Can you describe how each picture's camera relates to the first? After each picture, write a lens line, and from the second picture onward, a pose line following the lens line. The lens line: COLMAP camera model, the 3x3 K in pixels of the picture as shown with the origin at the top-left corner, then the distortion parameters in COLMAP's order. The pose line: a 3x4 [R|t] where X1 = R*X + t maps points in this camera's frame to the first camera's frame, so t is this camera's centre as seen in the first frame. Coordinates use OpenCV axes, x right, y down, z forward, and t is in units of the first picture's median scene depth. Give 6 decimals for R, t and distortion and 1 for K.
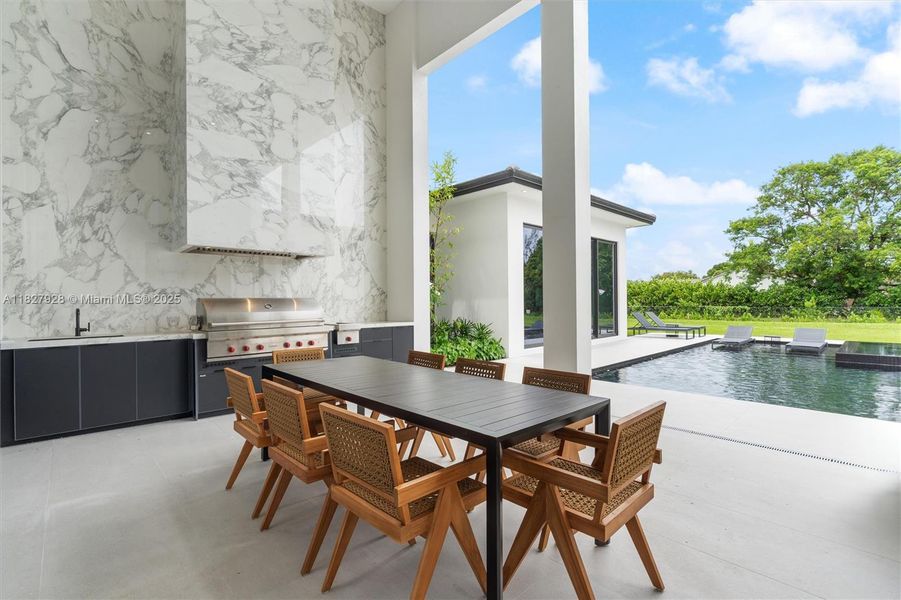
lens RADIAL K [[402.5, 0, 453.1], [0, 402.5, 302.4], [0, 0, 1]] dist [-0.001007, 0.000754]
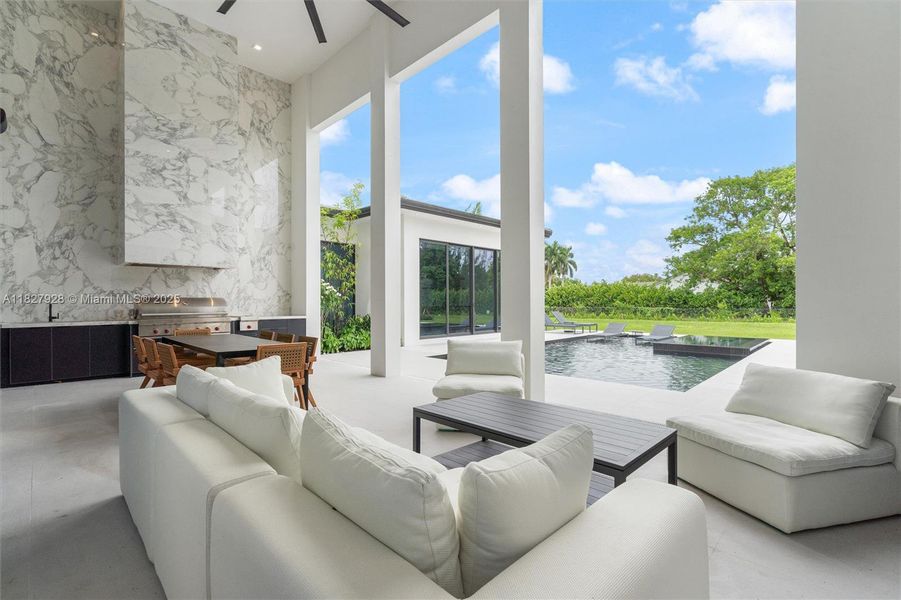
lens RADIAL K [[402.5, 0, 451.8], [0, 402.5, 303.9], [0, 0, 1]] dist [-0.001007, 0.000754]
pose [[0.999371, 0.004387, 0.035191, 0.344971], [-0.004431, 0.999989, 0.001182, 0.004571], [-0.035185, -0.001337, 0.999380, -0.373778]]
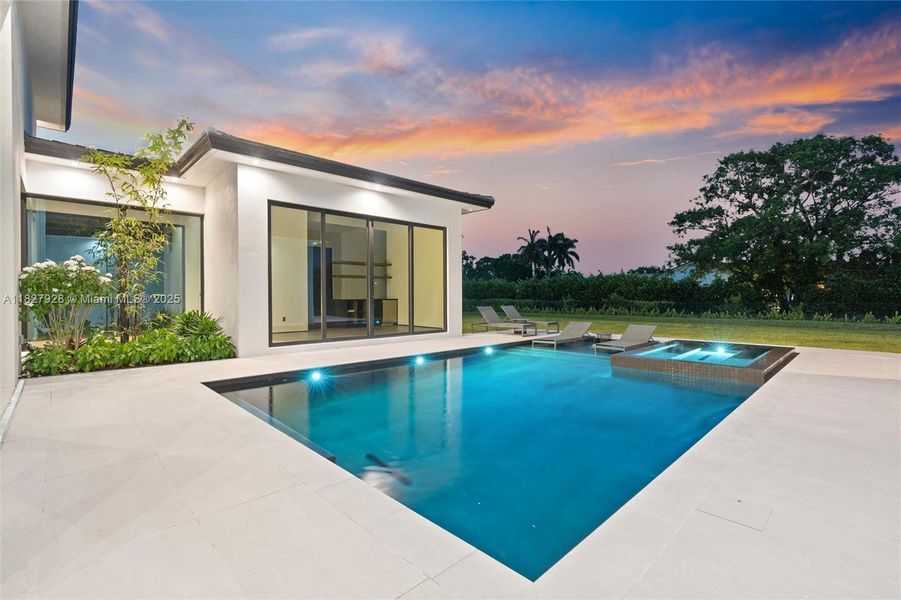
lens RADIAL K [[402.5, 0, 445.1], [0, 402.5, 297.0], [0, 0, 1]] dist [-0.001007, 0.000754]
pose [[0.999984, 0.005514, -0.001252, 0.822268], [-0.005514, 0.999985, 0.000118, 0.010227], [0.001253, -0.000111, 0.999999, 0.216866]]
